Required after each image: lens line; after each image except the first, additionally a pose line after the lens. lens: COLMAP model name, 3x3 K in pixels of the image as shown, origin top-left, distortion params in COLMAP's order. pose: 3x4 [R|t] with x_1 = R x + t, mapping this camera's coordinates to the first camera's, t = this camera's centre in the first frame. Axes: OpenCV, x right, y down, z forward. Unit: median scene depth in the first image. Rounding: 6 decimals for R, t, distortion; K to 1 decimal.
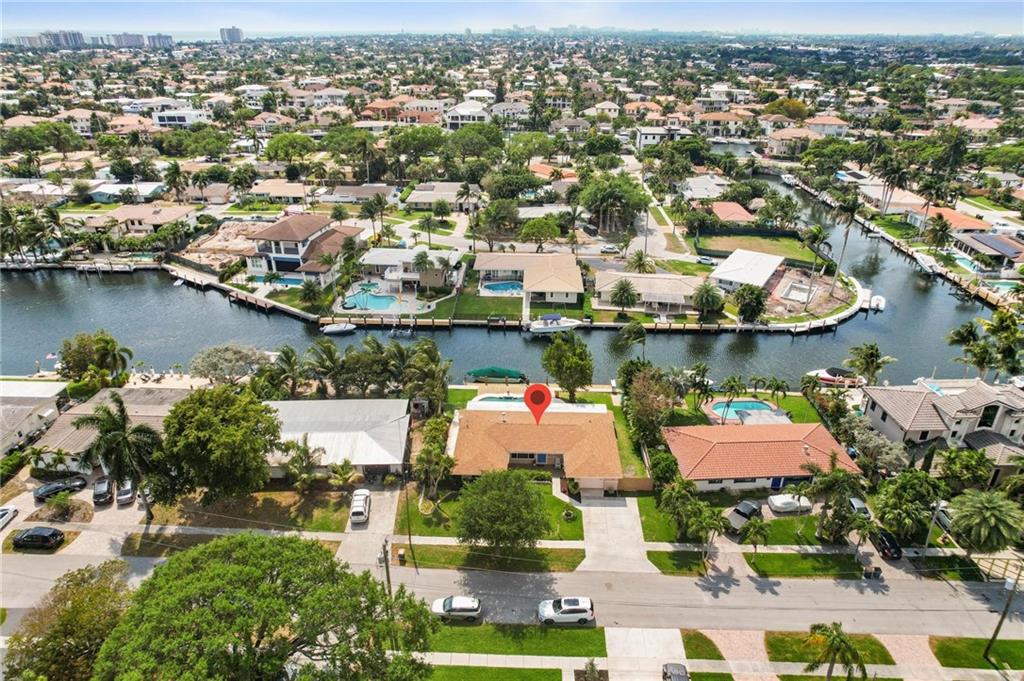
lens RADIAL K [[655.1, 0, 515.7], [0, 655.1, 340.1], [0, 0, 1]] dist [-0.076626, 0.067936]
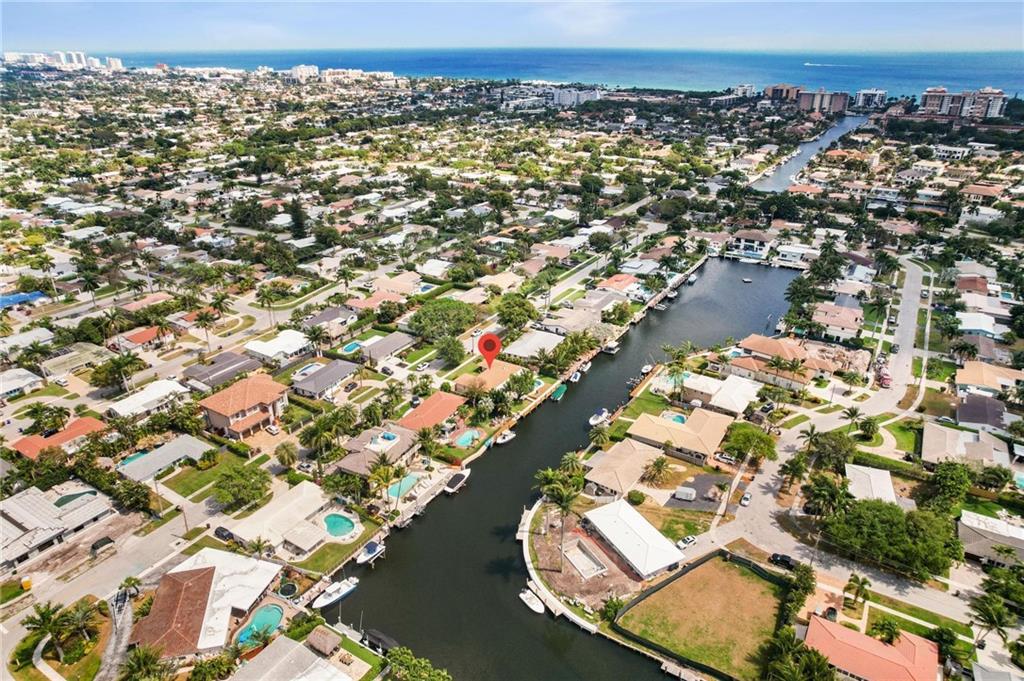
lens RADIAL K [[655.1, 0, 515.7], [0, 655.1, 340.1], [0, 0, 1]] dist [-0.076626, 0.067936]
pose [[-0.494893, 0.357757, -0.791891, 1.264048], [-0.379420, 0.730885, 0.567316, -0.924383], [0.781742, 0.581220, -0.225970, 1.027160]]
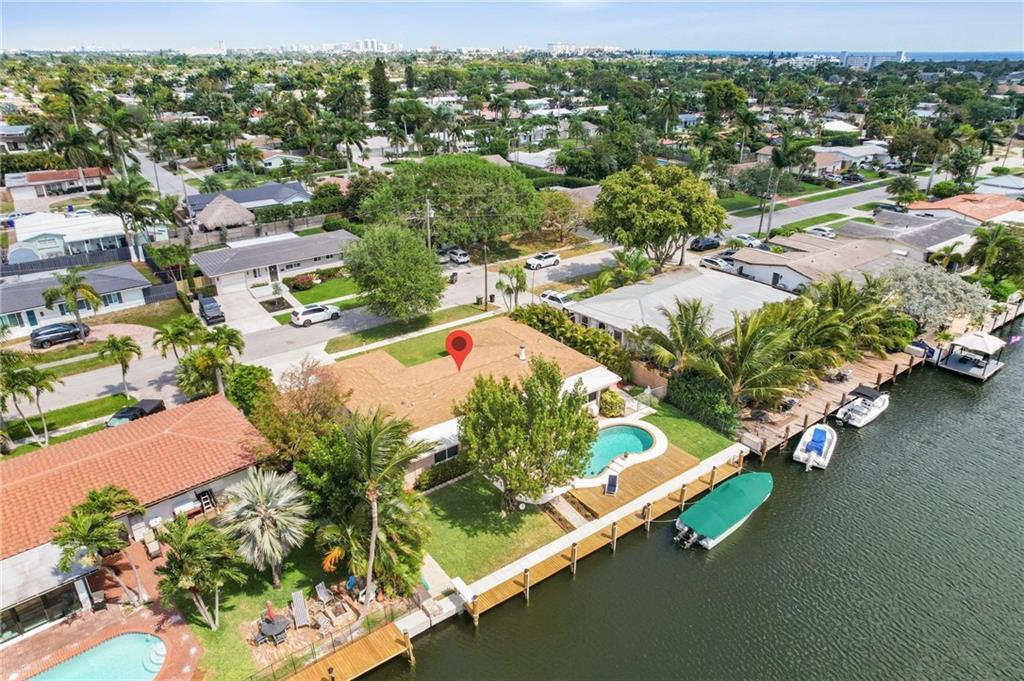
lens RADIAL K [[664.4, 0, 517.5], [0, 664.4, 340.8], [0, 0, 1]] dist [-0.073615, 0.065326]
pose [[-0.780089, 0.251229, -0.573015, 0.234013], [-0.276145, 0.683565, 0.675635, -0.215208], [0.561432, 0.685291, -0.463865, 0.862136]]
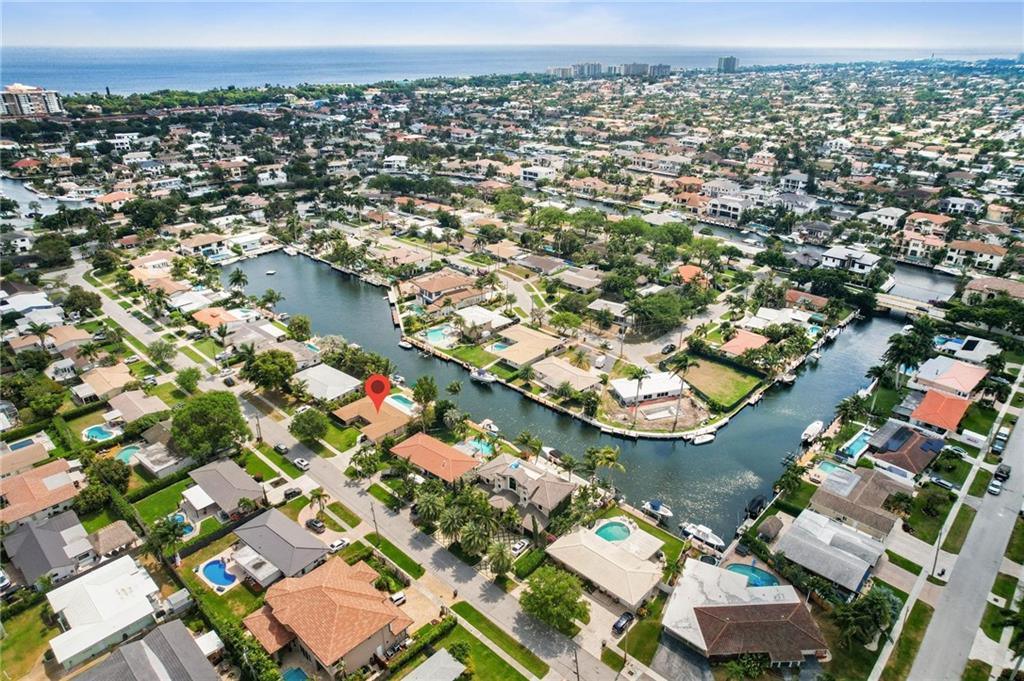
lens RADIAL K [[655.1, 0, 515.7], [0, 655.1, 340.1], [0, 0, 1]] dist [-0.076626, 0.067936]
pose [[0.751867, 0.272931, -0.600170, 1.076715], [-0.284721, 0.955447, 0.077809, -0.259891], [0.594668, 0.112379, 0.796079, -0.326513]]
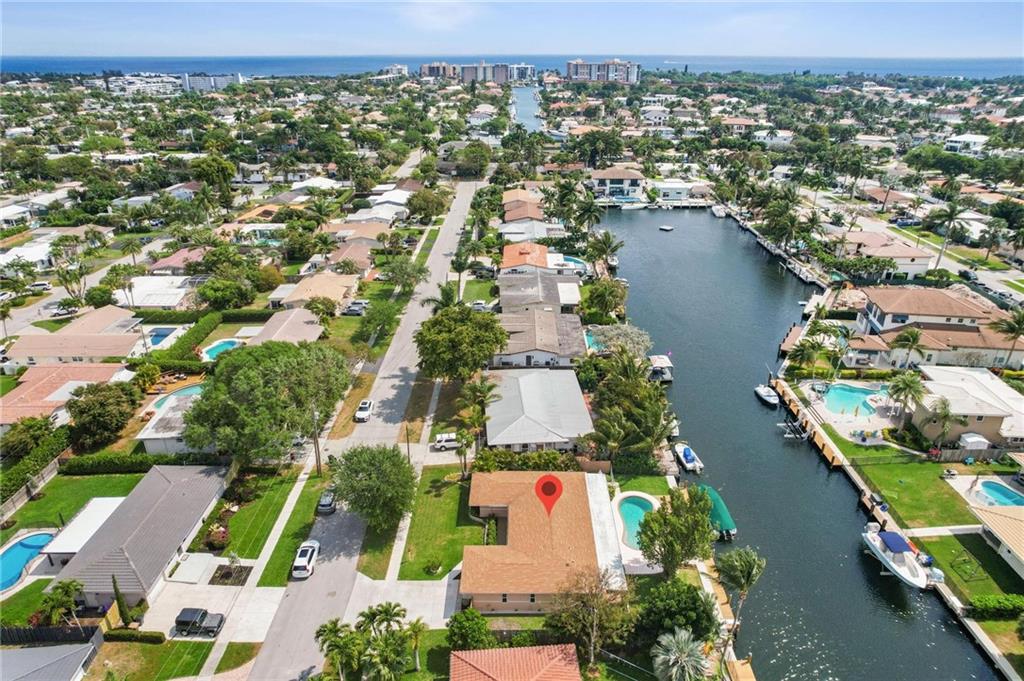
lens RADIAL K [[655.1, 0, 515.7], [0, 655.1, 340.1], [0, 0, 1]] dist [-0.076626, 0.067936]
pose [[0.029354, 0.403258, -0.914615, 0.477609], [-0.436453, 0.828346, 0.351214, -0.228711], [0.899248, 0.388877, 0.200319, 0.462274]]
